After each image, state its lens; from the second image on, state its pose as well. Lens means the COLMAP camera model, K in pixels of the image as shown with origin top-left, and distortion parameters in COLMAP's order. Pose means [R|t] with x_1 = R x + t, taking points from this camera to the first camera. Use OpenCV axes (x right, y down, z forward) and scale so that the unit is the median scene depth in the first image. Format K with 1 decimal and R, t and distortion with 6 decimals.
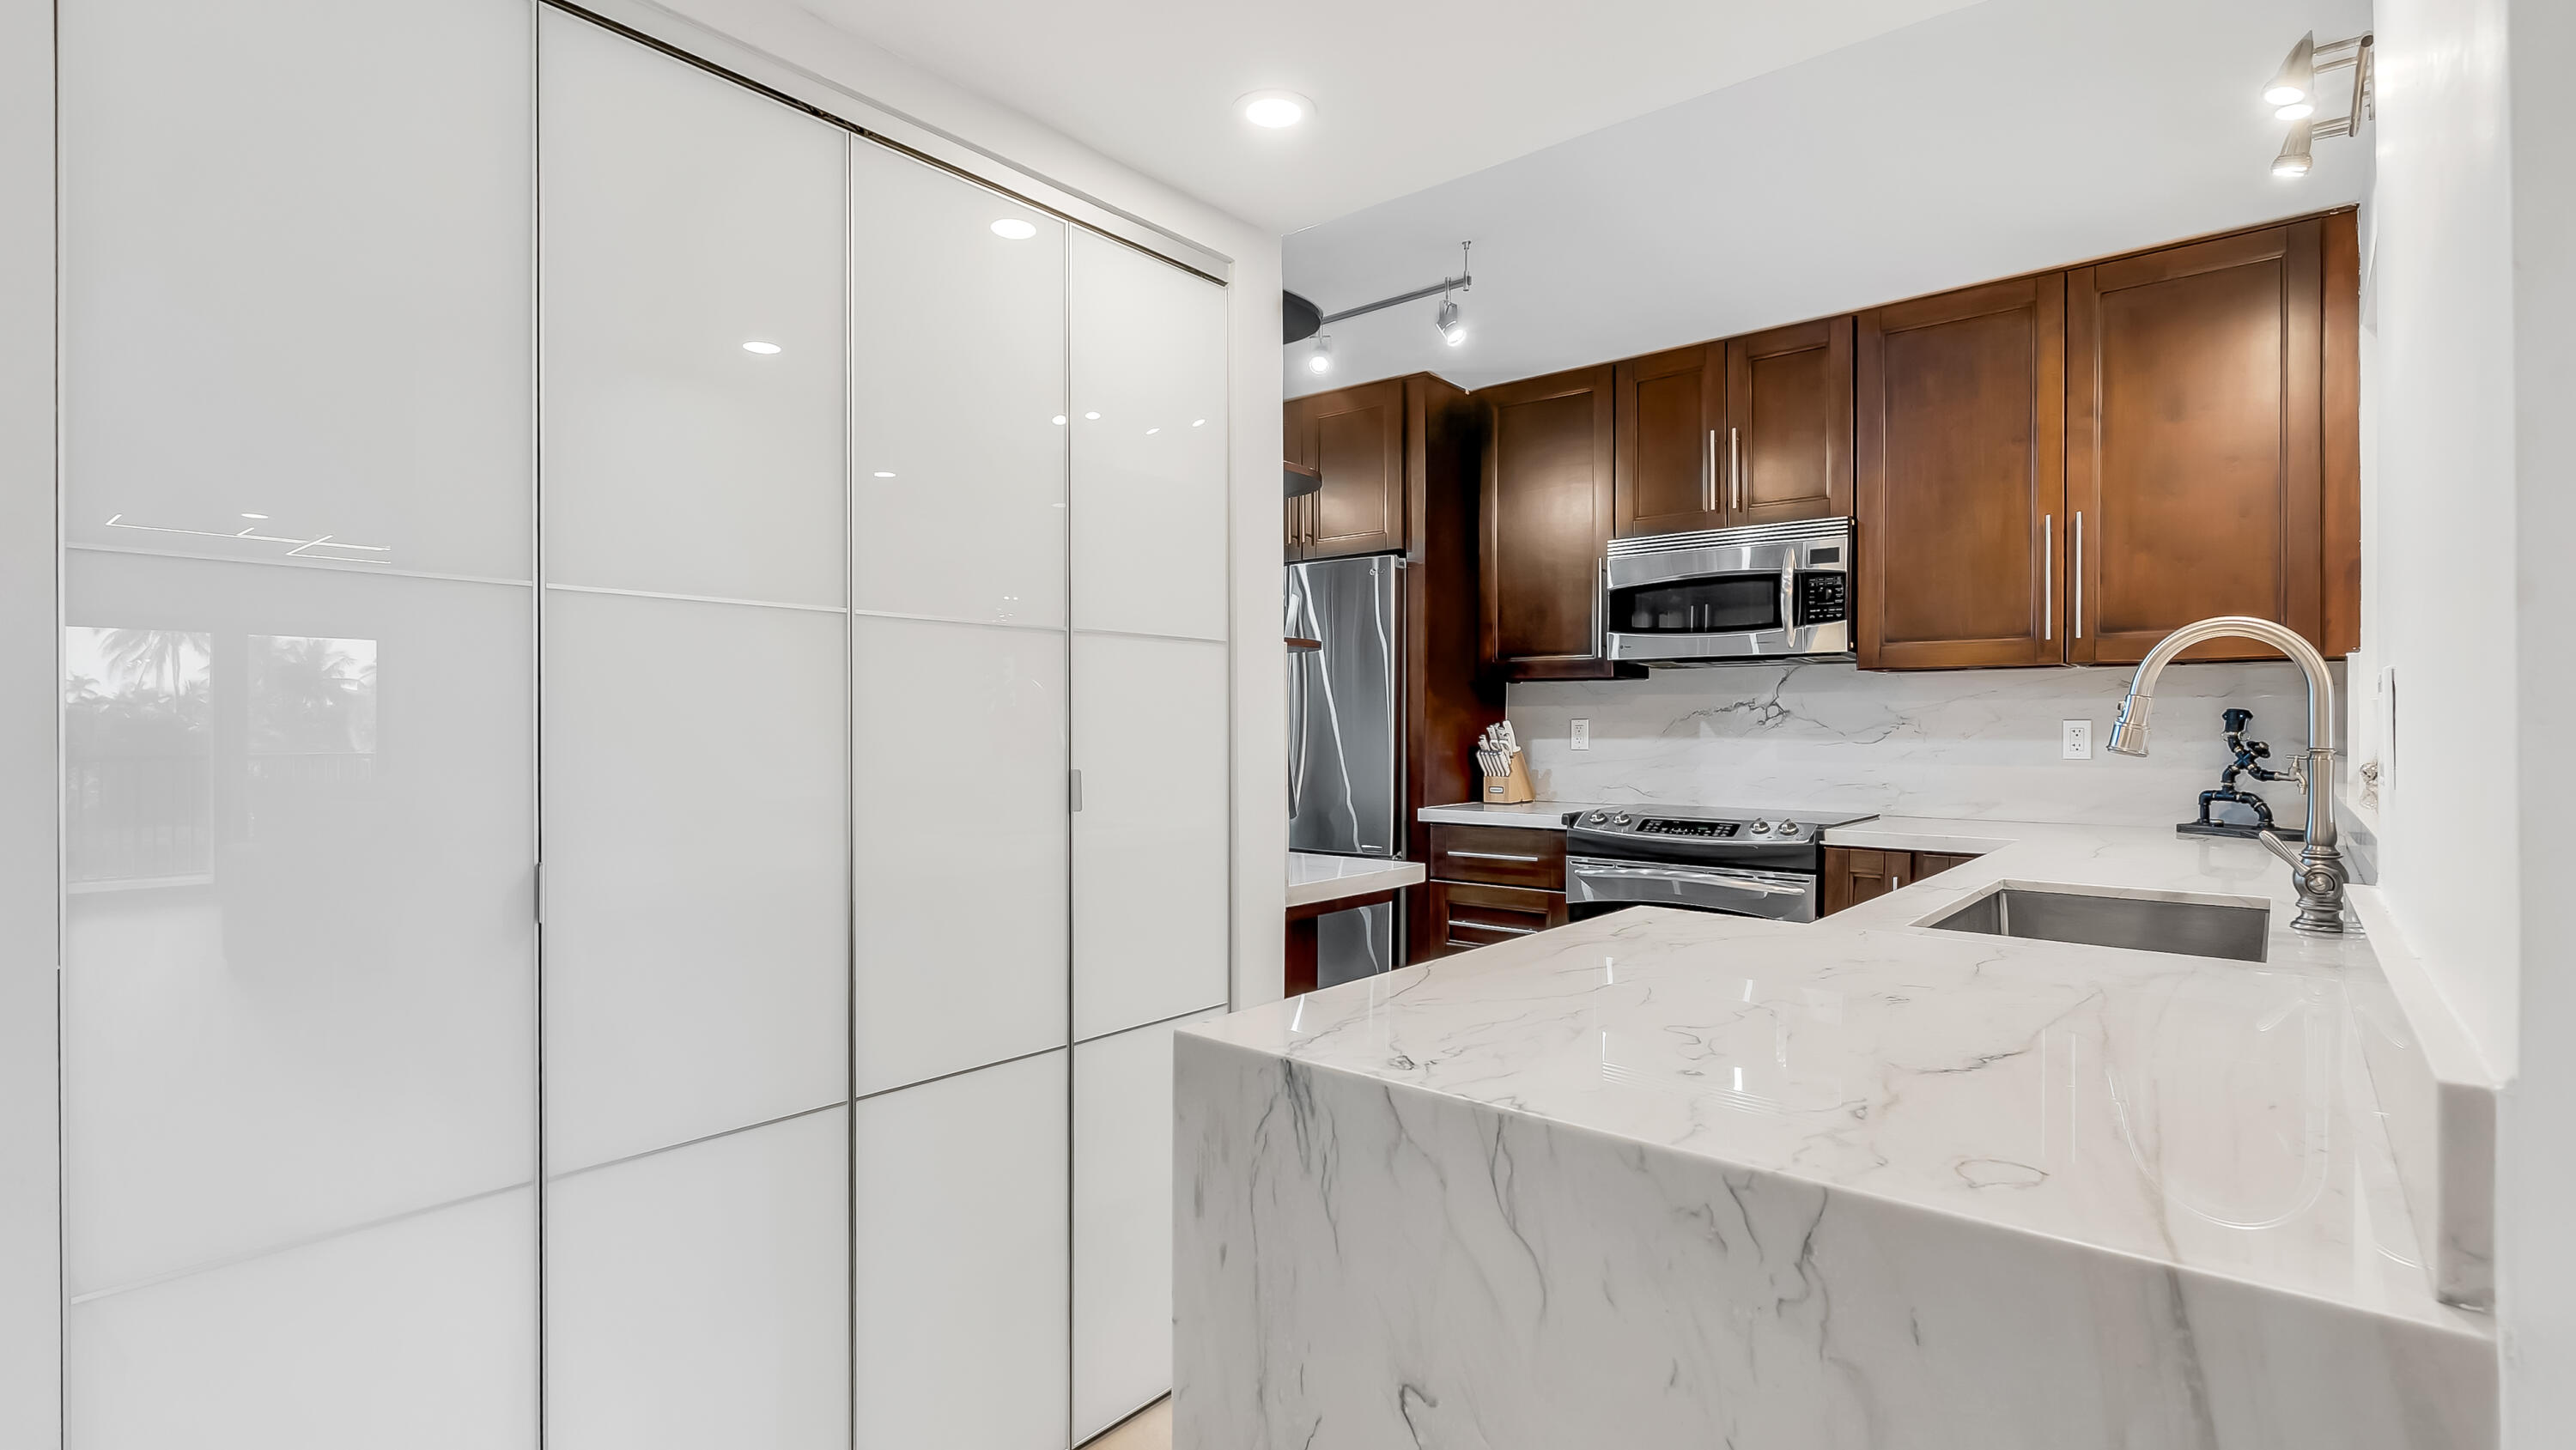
lens RADIAL K [[1209.0, 0, 1282.4], [0, 1209.0, 736.1], [0, 0, 1]] dist [-0.011039, 0.002655]
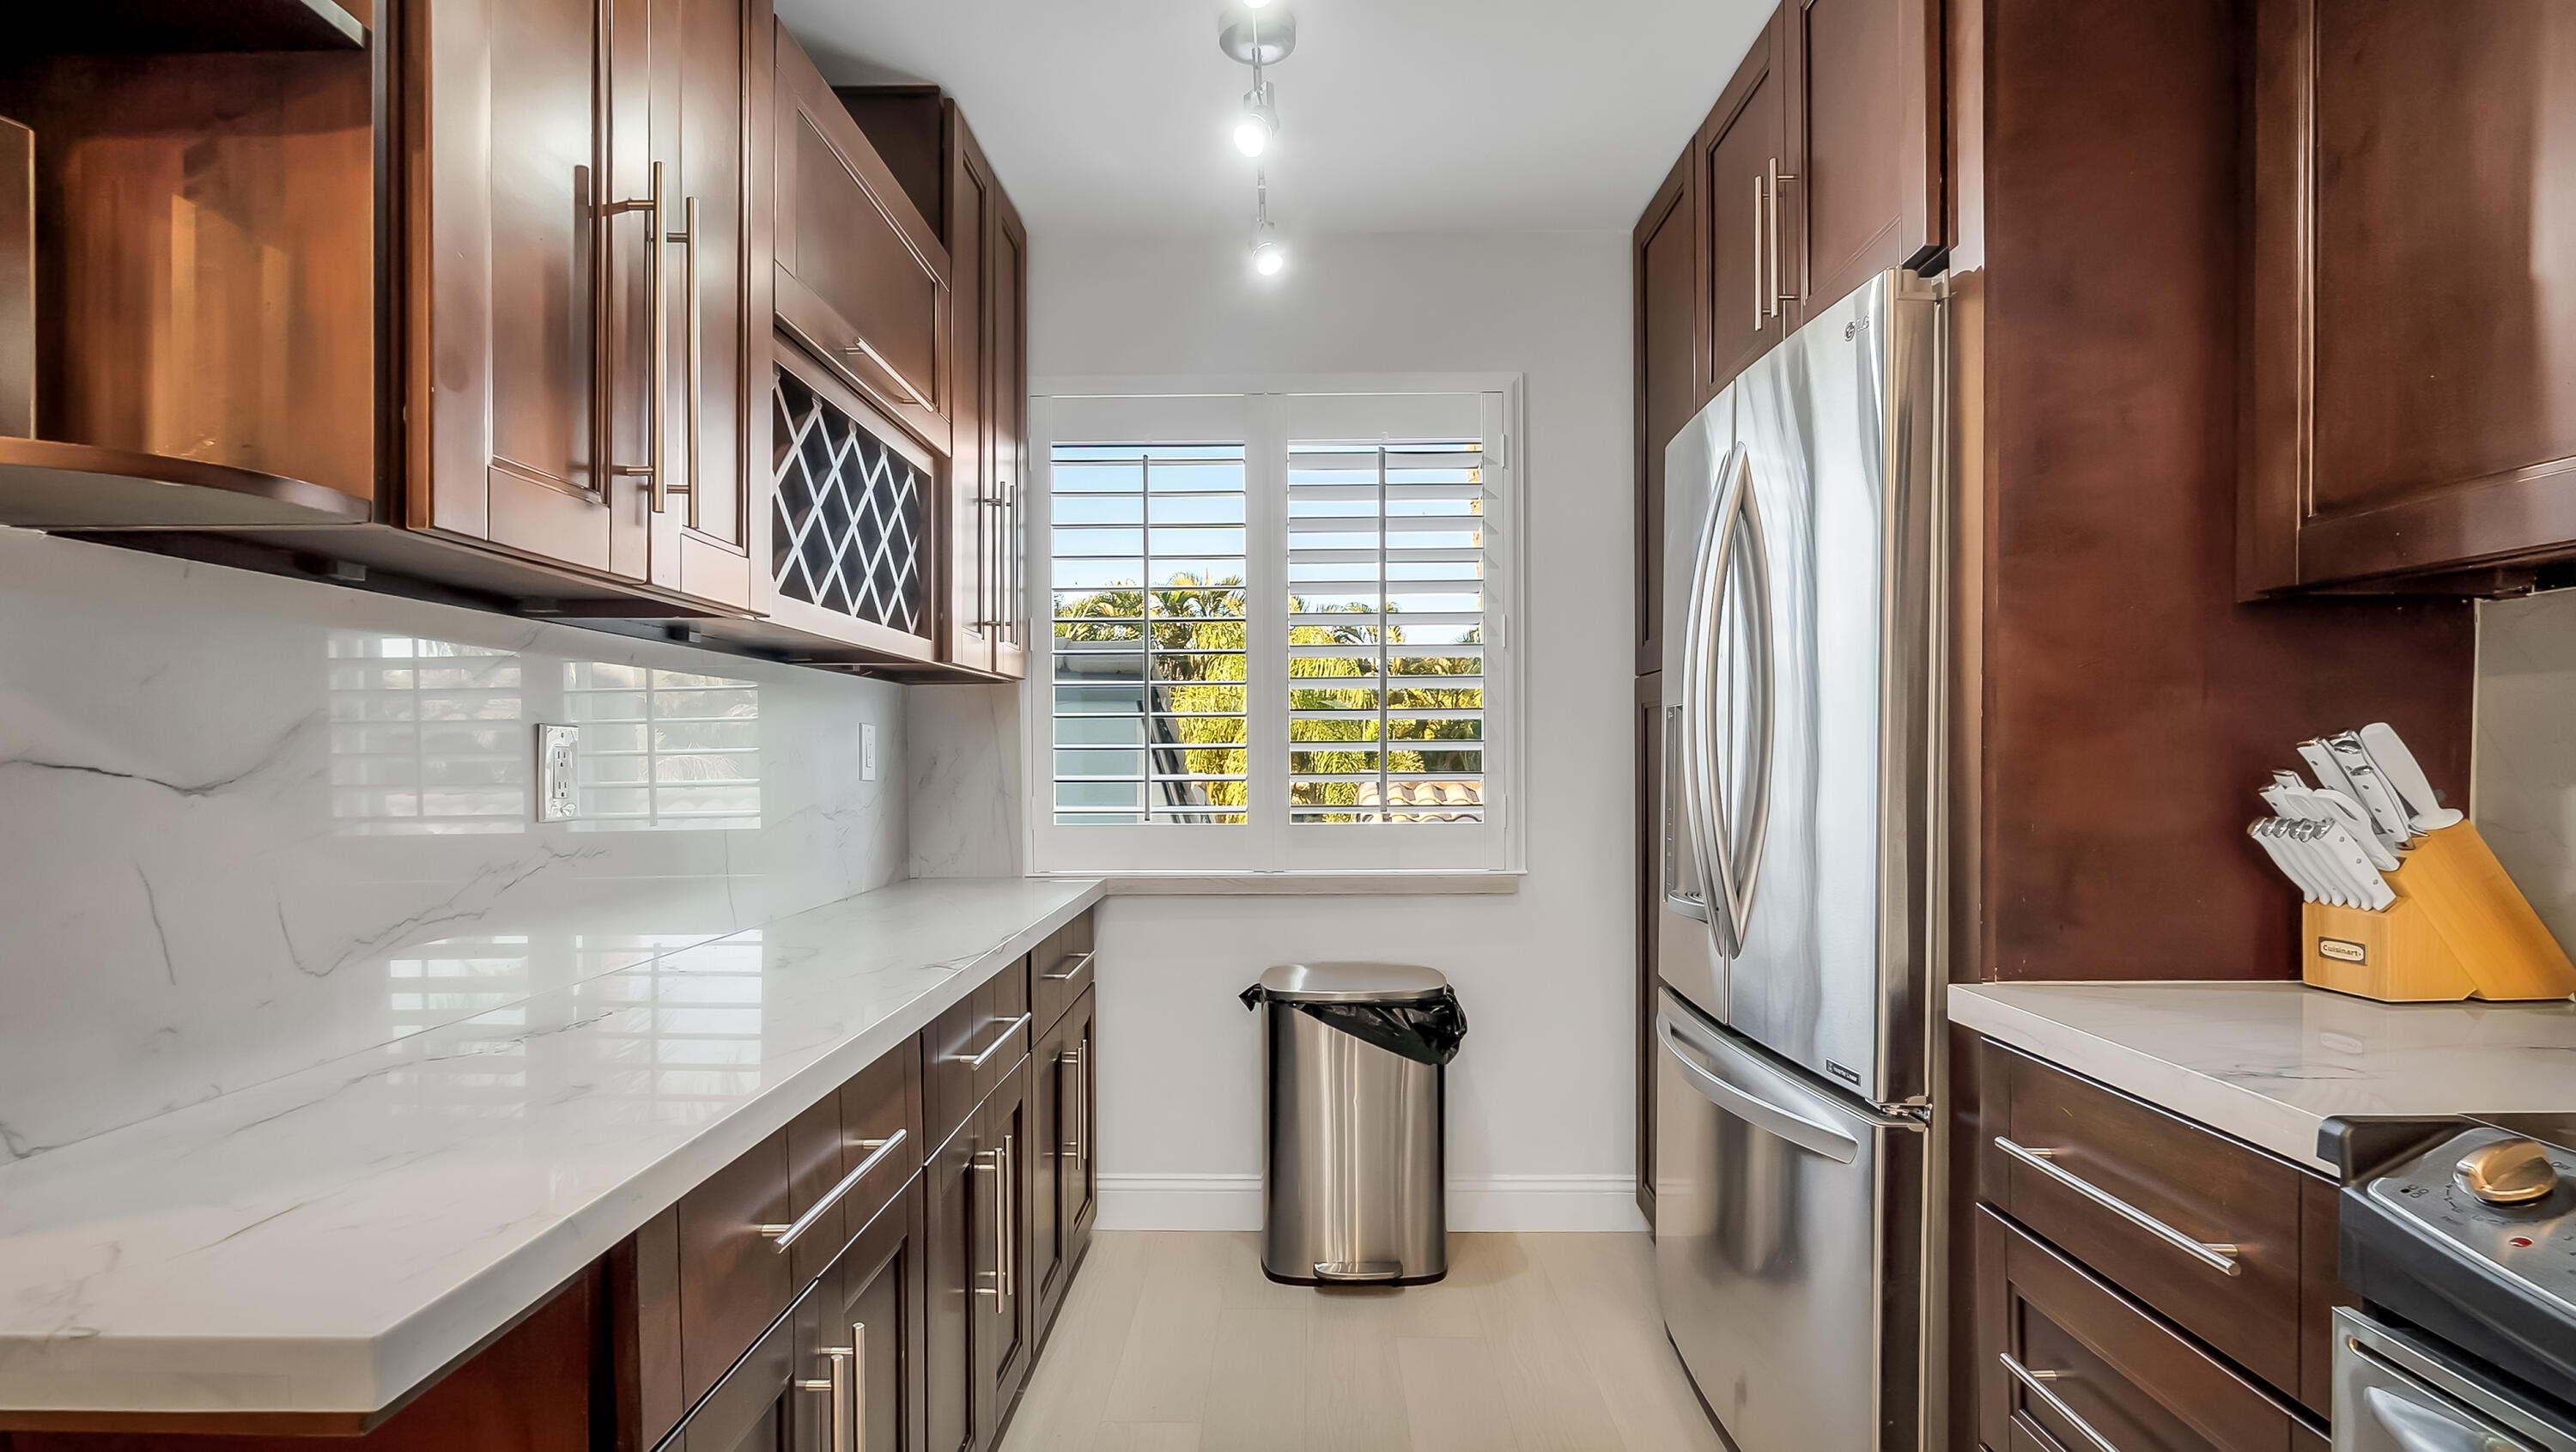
lens RADIAL K [[1209.1, 0, 1270.7], [0, 1209.1, 759.4], [0, 0, 1]] dist [-0.011039, 0.002655]
pose [[0.625249, 0.002065, -0.780423, 0.286650], [-0.007295, 0.999968, -0.003199, -0.000950], [0.780391, 0.007693, 0.625244, 0.704660]]
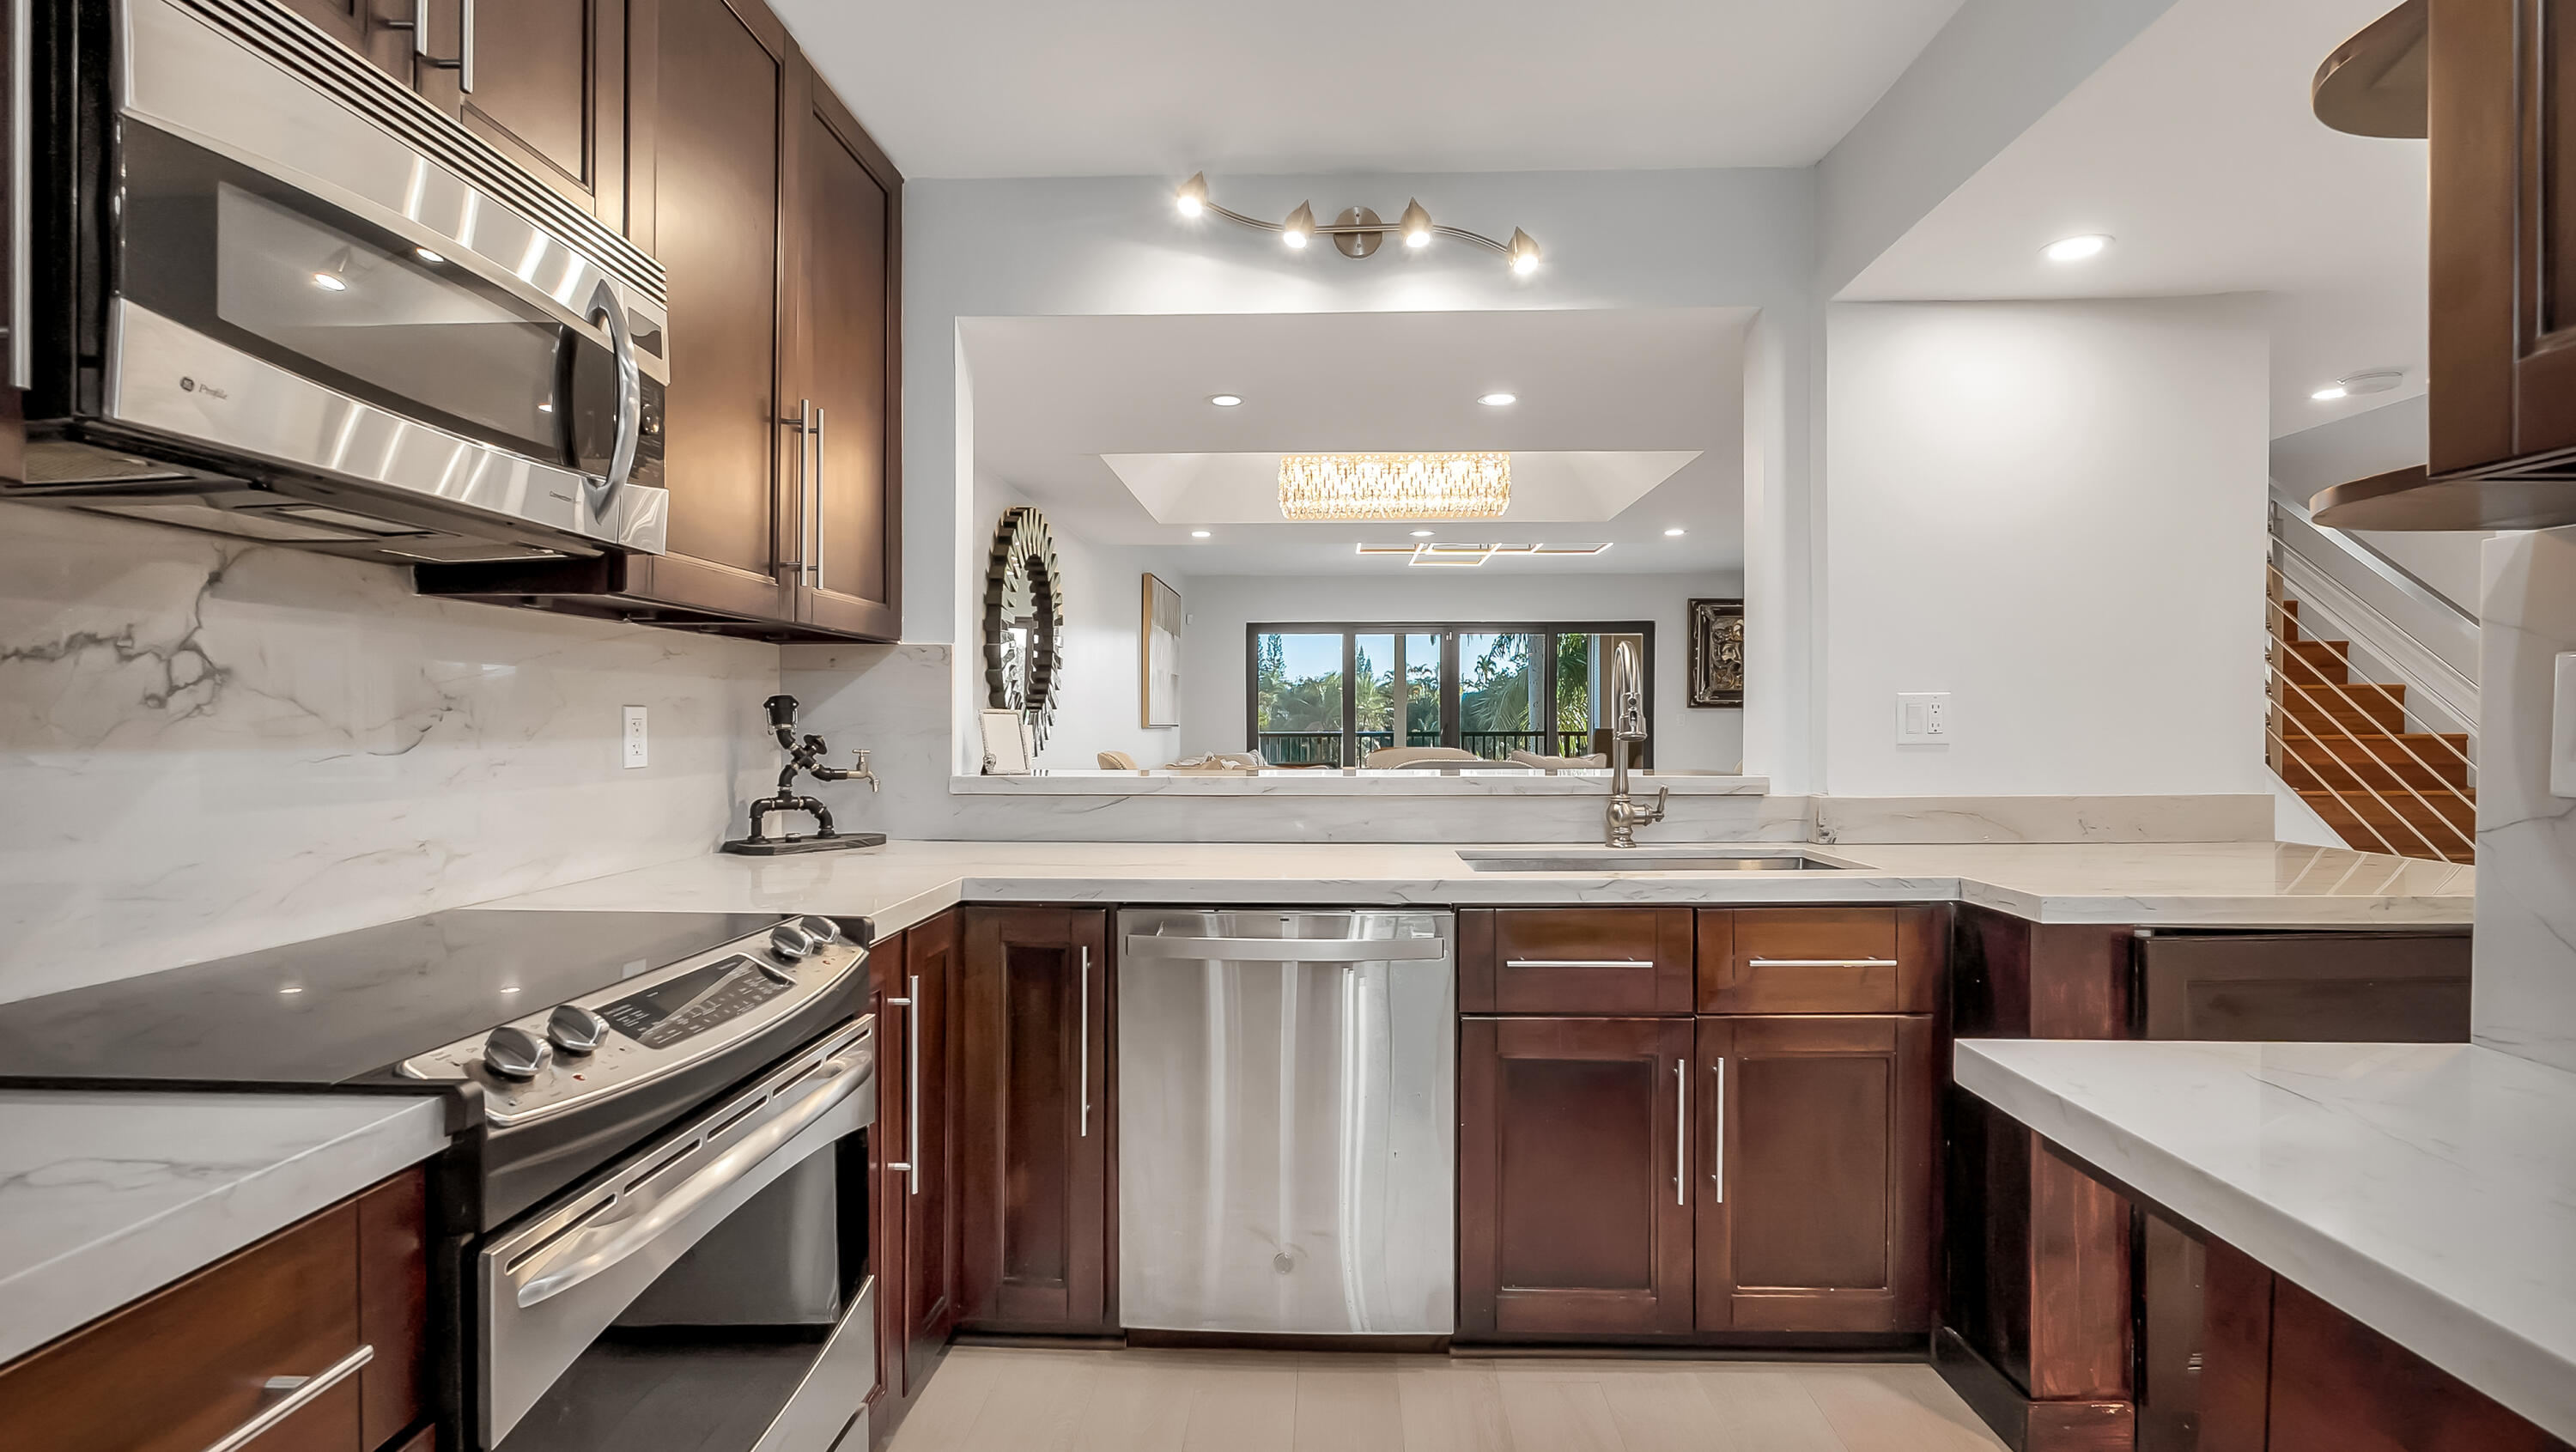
lens RADIAL K [[1209.1, 0, 1311.0], [0, 1209.1, 735.2], [0, 0, 1]] dist [-0.011039, 0.002655]
pose [[-0.634520, -0.005678, 0.772885, -0.054986], [0.009123, 0.999848, 0.014835, -0.004237], [-0.772852, 0.016464, -0.634372, 1.033210]]
